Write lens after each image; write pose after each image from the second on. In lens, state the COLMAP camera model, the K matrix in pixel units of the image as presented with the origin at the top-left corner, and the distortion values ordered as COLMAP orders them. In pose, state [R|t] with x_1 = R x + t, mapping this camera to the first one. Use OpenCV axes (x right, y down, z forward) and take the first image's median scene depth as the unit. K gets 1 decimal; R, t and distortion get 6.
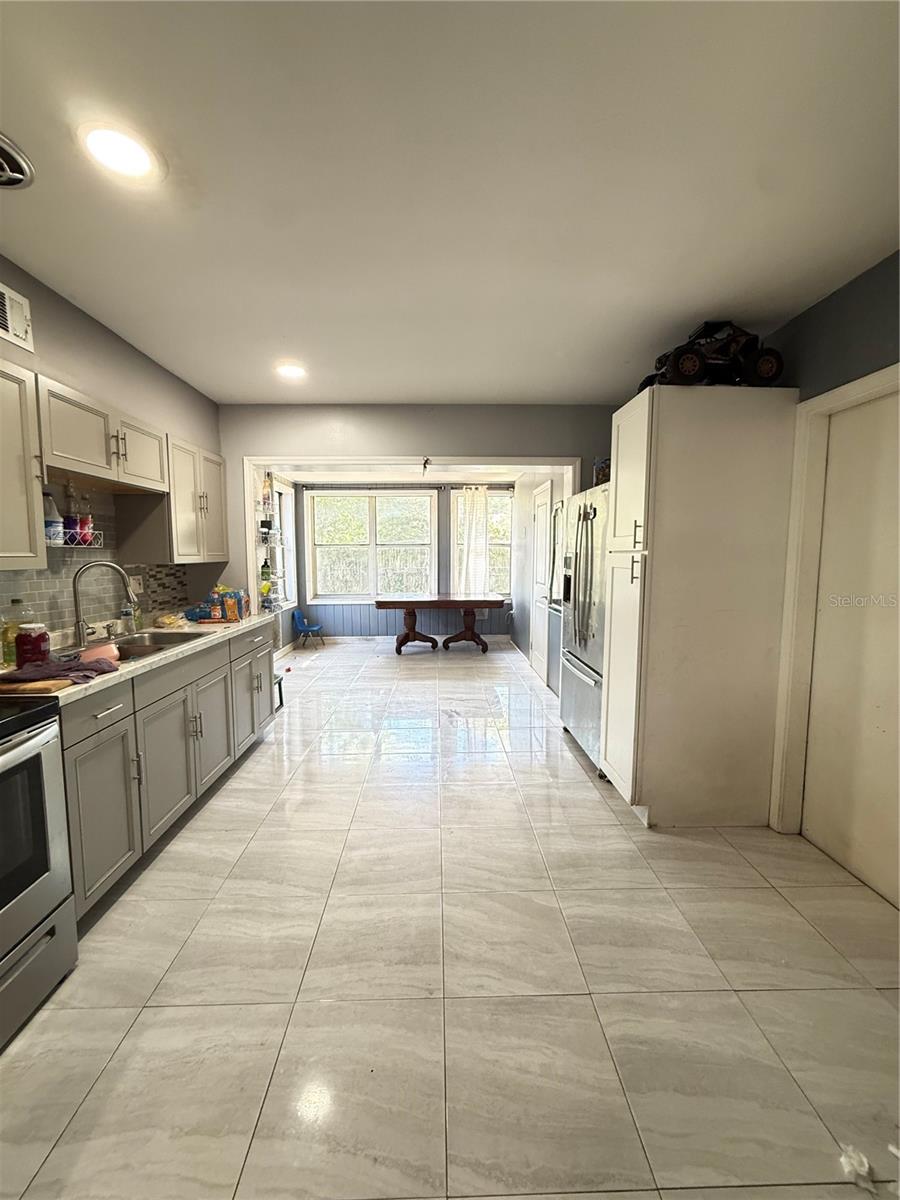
lens RADIAL K [[477.4, 0, 451.9], [0, 477.4, 594.7], [0, 0, 1]] dist [-0.002909, 0.000644]
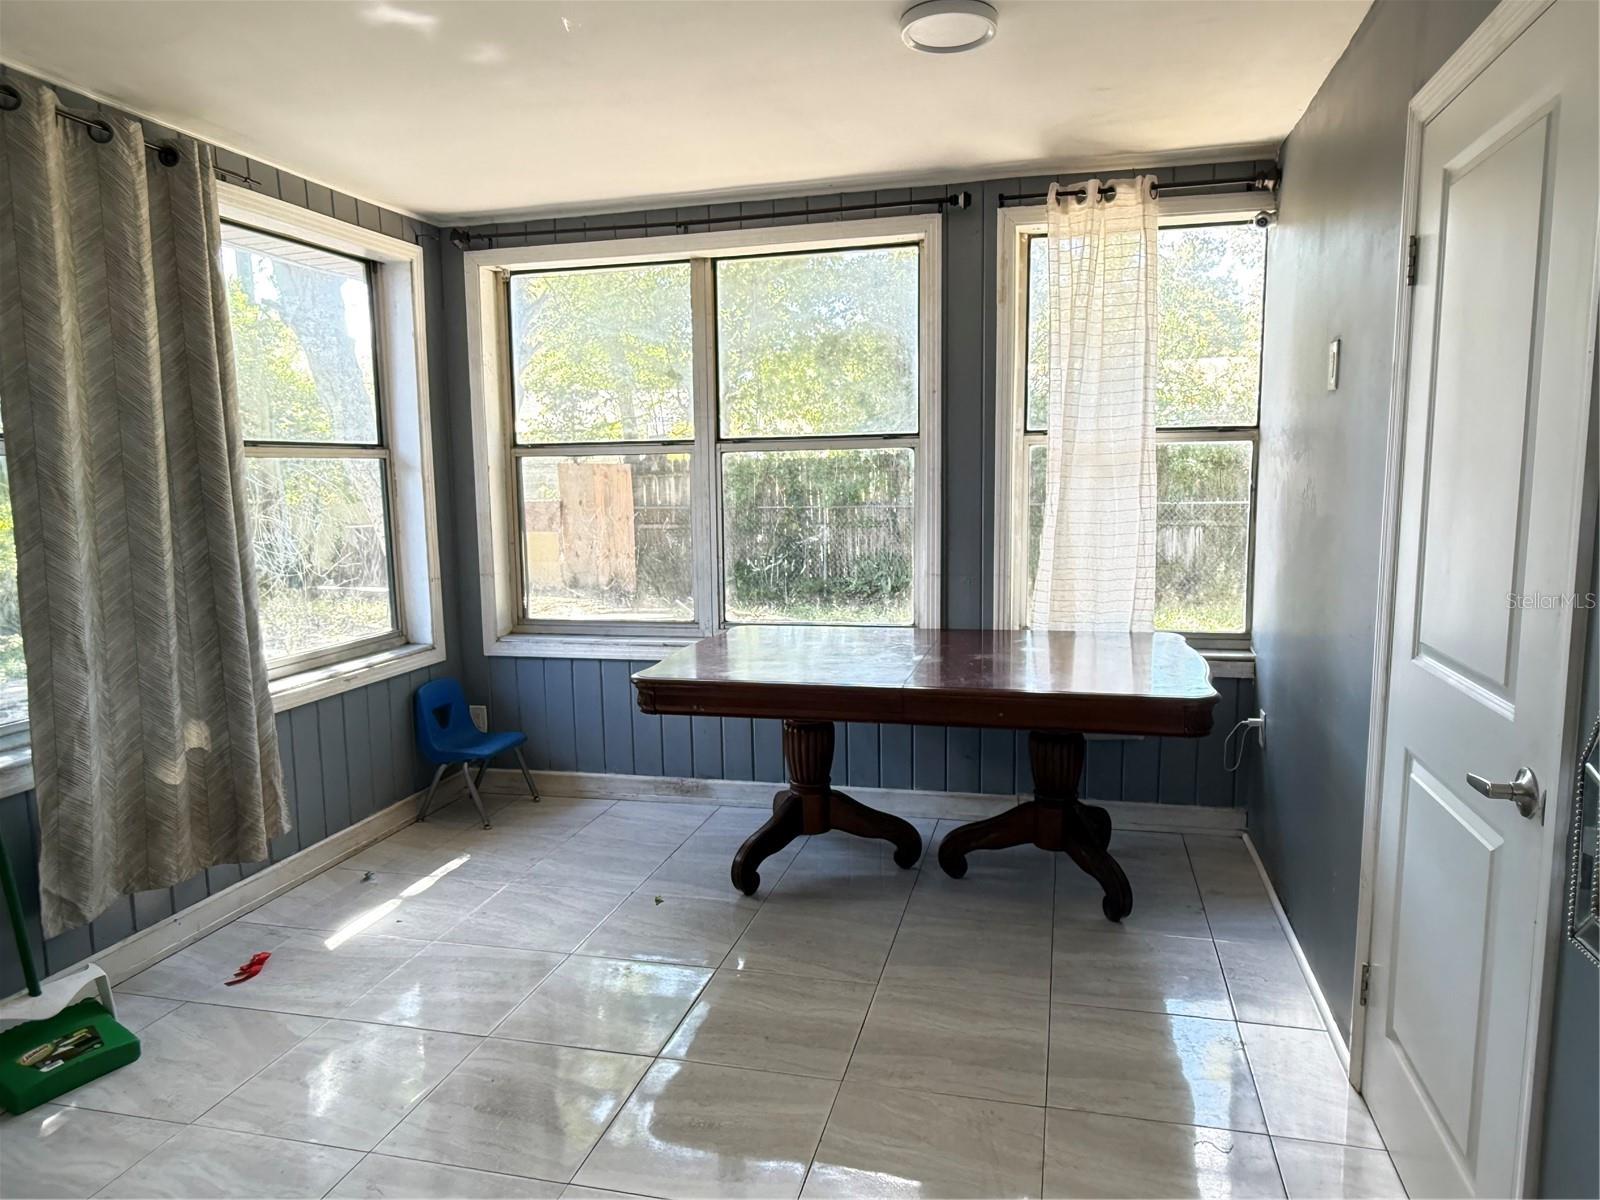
lens RADIAL K [[1029.3, 0, 805.0], [0, 1029.3, 595.3], [0, 0, 1]] dist [0.003090, 0.000163]
pose [[0.960212, 0.020856, -0.278492, 0.168530], [-0.009448, 0.999063, 0.042242, -0.136529], [0.279112, -0.037930, 0.959509, 1.433630]]
